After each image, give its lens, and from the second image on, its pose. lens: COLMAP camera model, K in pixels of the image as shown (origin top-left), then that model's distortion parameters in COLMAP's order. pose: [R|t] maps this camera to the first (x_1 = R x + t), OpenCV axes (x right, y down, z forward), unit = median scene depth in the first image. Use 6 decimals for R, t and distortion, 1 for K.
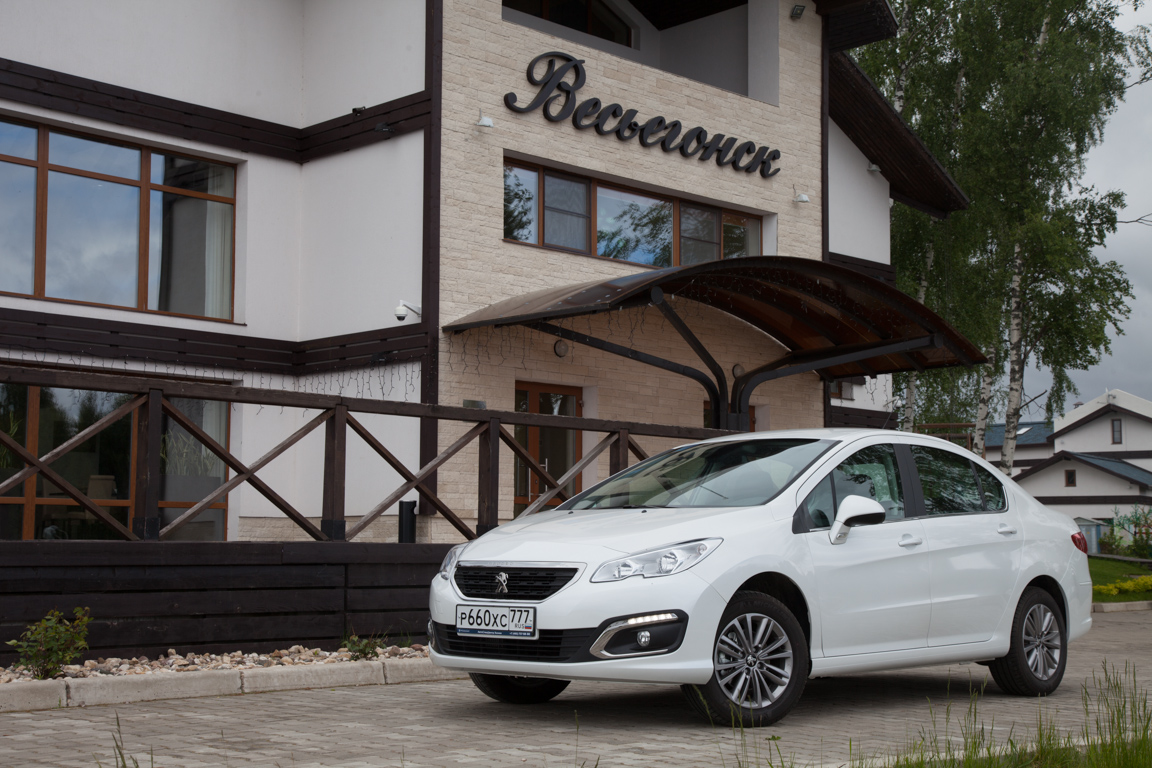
lens RADIAL K [[1638.8, 0, 576.0], [0, 1638.8, 384.0], [0, 0, 1]] dist [0.158063, 0.060122]
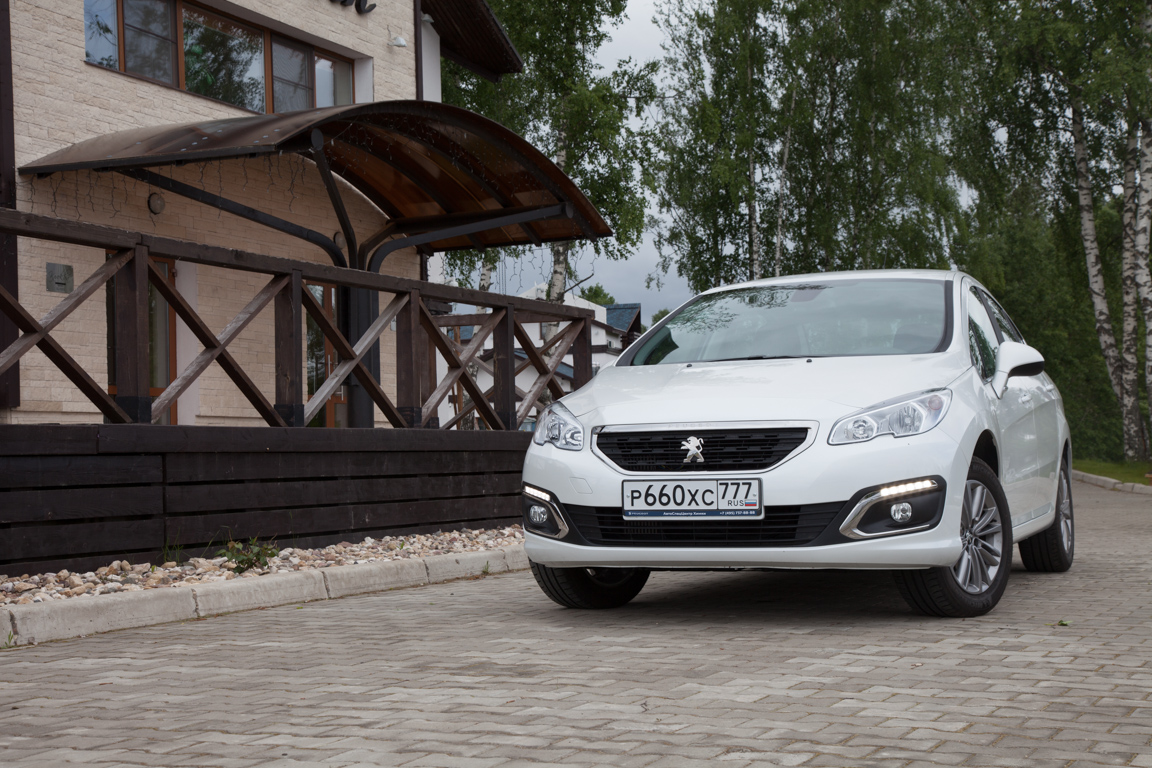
lens RADIAL K [[1786.9, 0, 576.0], [0, 1786.9, 384.0], [0, 0, 1]] dist [0.210141, 0.070782]
pose [[0.931623, -0.009812, 0.363293, -0.277790], [-0.011208, 0.998384, 0.055706, 0.029930], [-0.363252, -0.055968, 0.930008, 0.162856]]
